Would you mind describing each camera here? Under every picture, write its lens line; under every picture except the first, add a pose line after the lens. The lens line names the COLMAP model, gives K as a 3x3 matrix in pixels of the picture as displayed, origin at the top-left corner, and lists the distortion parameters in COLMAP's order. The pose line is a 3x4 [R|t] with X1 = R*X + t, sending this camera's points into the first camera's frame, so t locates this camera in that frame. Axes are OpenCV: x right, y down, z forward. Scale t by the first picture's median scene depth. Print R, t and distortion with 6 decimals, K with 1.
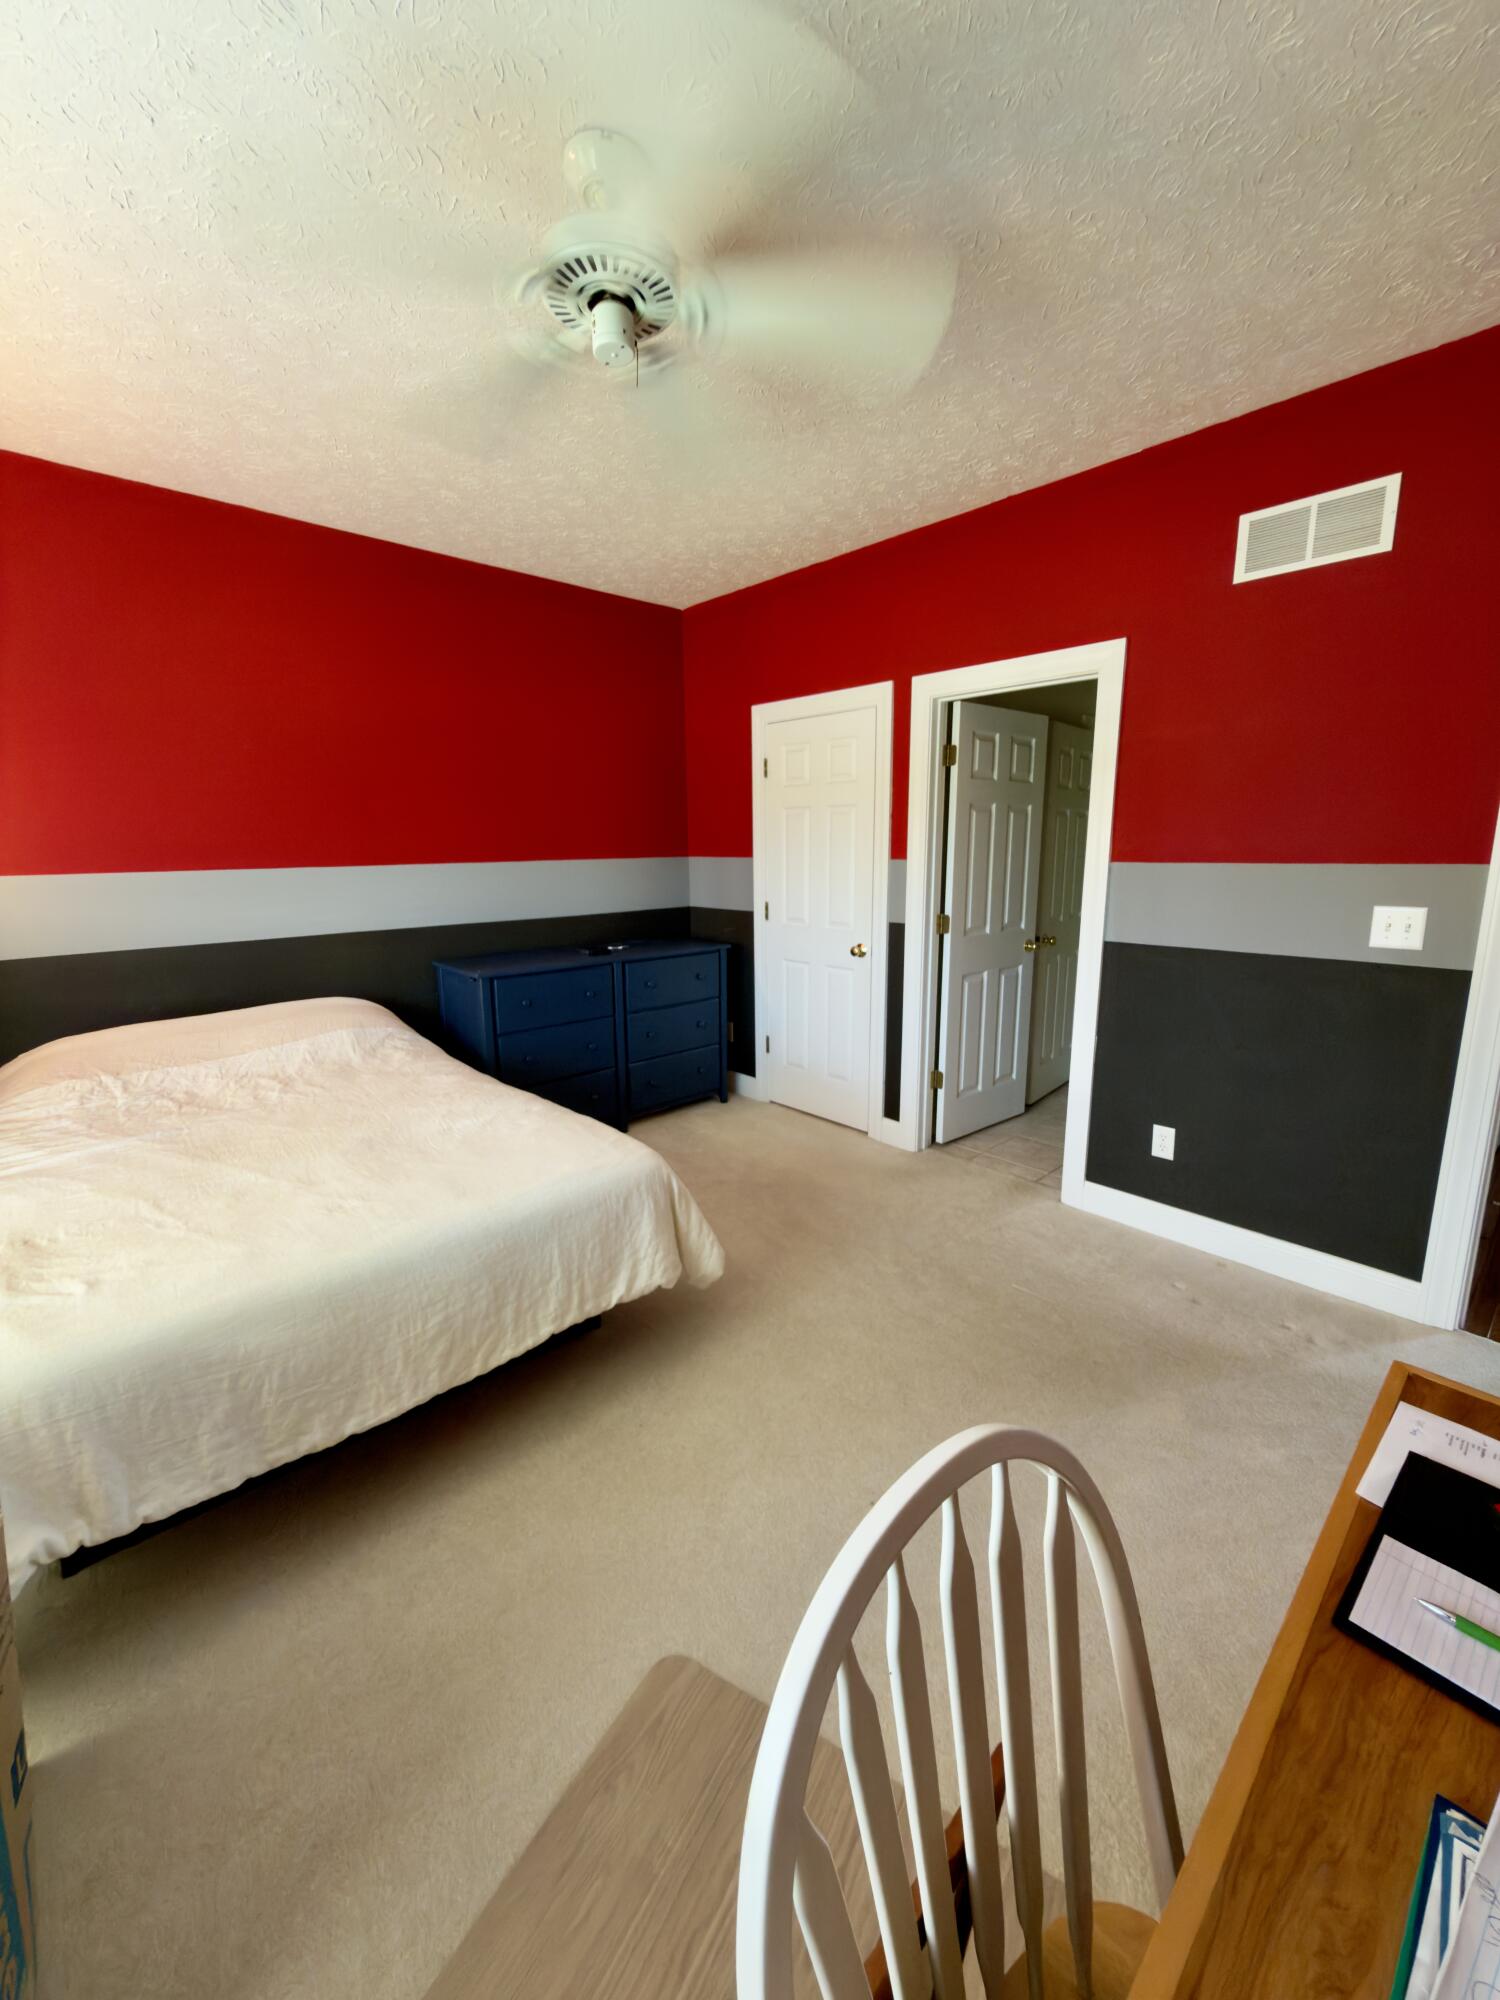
lens RADIAL K [[798.5, 0, 753.3], [0, 798.5, 996.4], [0, 0, 1]] dist [0.001469, 0.000294]
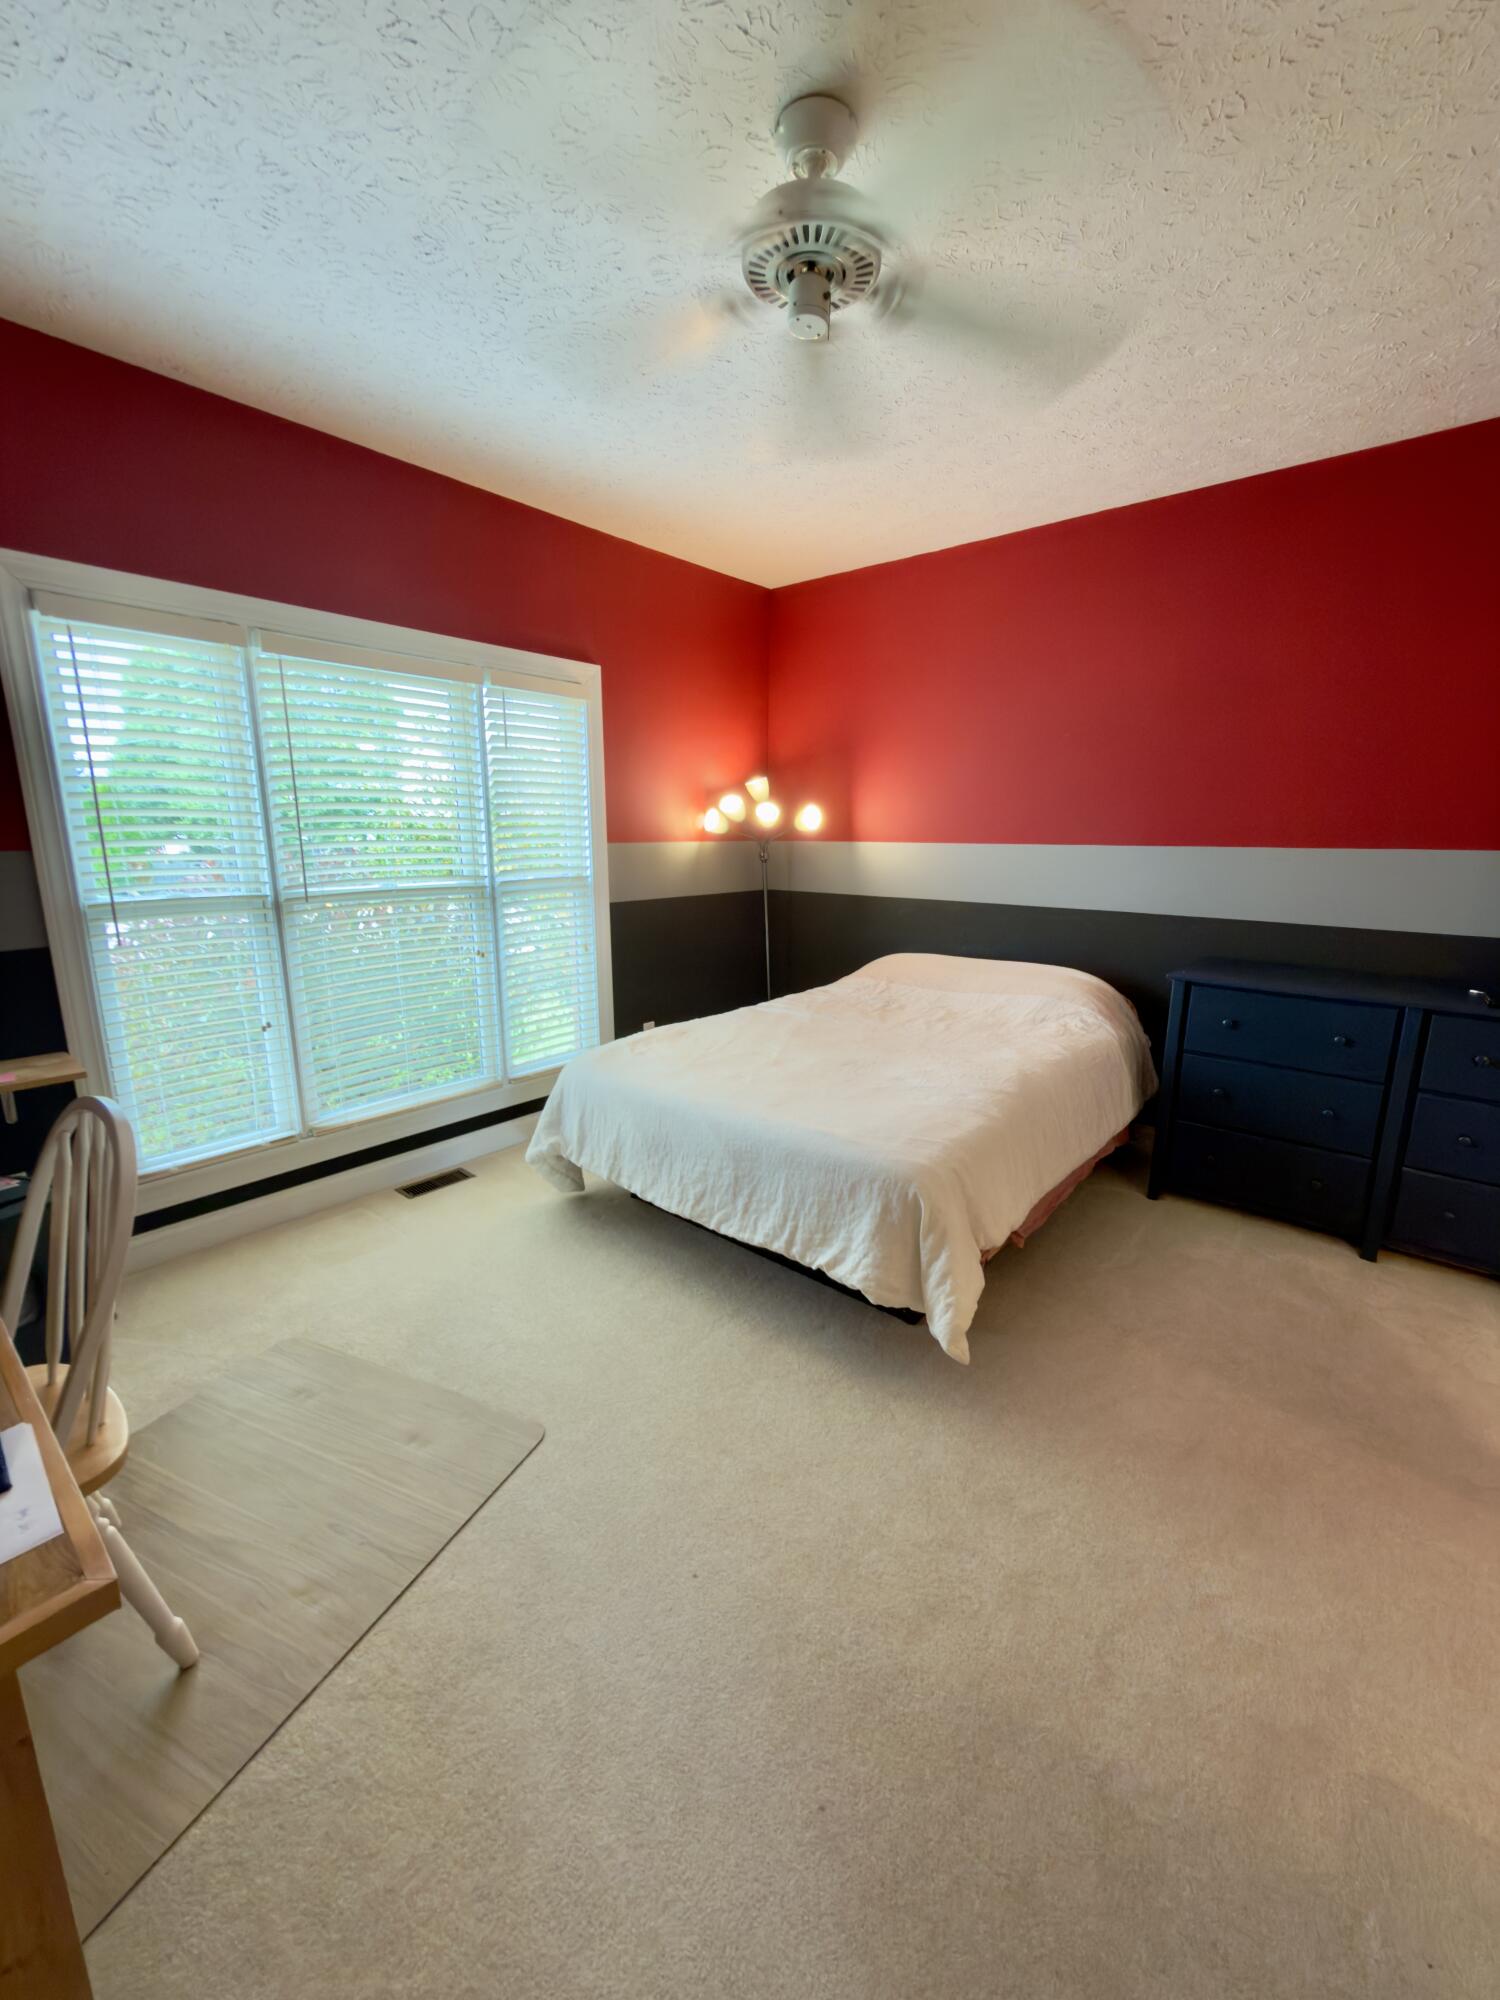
lens RADIAL K [[798.5, 0, 753.8], [0, 798.5, 997.8], [0, 0, 1]] dist [0.001469, 0.000294]
pose [[0.119284, 0.219633, -0.968263, 0.769838], [-0.195805, 0.961277, 0.193926, -0.140632], [0.973361, 0.166458, 0.157670, 0.726346]]
